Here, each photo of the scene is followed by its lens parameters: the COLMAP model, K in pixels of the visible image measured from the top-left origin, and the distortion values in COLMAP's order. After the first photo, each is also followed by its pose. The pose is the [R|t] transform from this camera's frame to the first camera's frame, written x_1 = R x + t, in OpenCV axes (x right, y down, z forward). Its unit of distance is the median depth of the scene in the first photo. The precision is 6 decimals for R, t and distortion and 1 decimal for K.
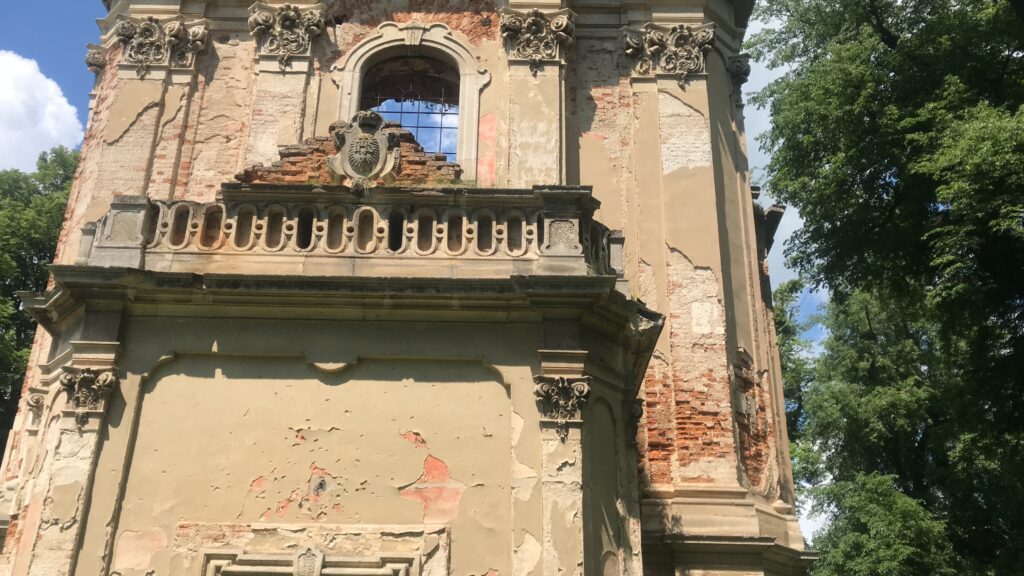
lens RADIAL K [[1010.1, 0, 516.2], [0, 1010.1, 311.2], [0, 0, 1]] dist [0.124597, -0.417446]
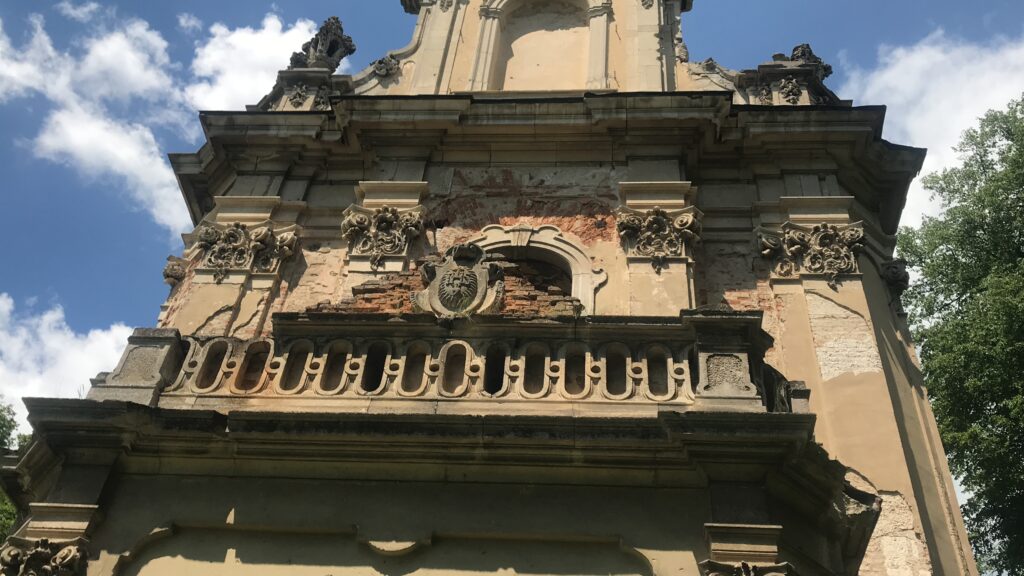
lens RADIAL K [[978.1, 0, 527.1], [0, 978.1, 285.1], [0, 0, 1]] dist [0.116947, -0.275515]
pose [[0.996574, -0.008322, -0.082283, -0.024990], [-0.021616, 0.934130, -0.356277, 0.080039], [0.079828, 0.356835, 0.930750, 0.217258]]
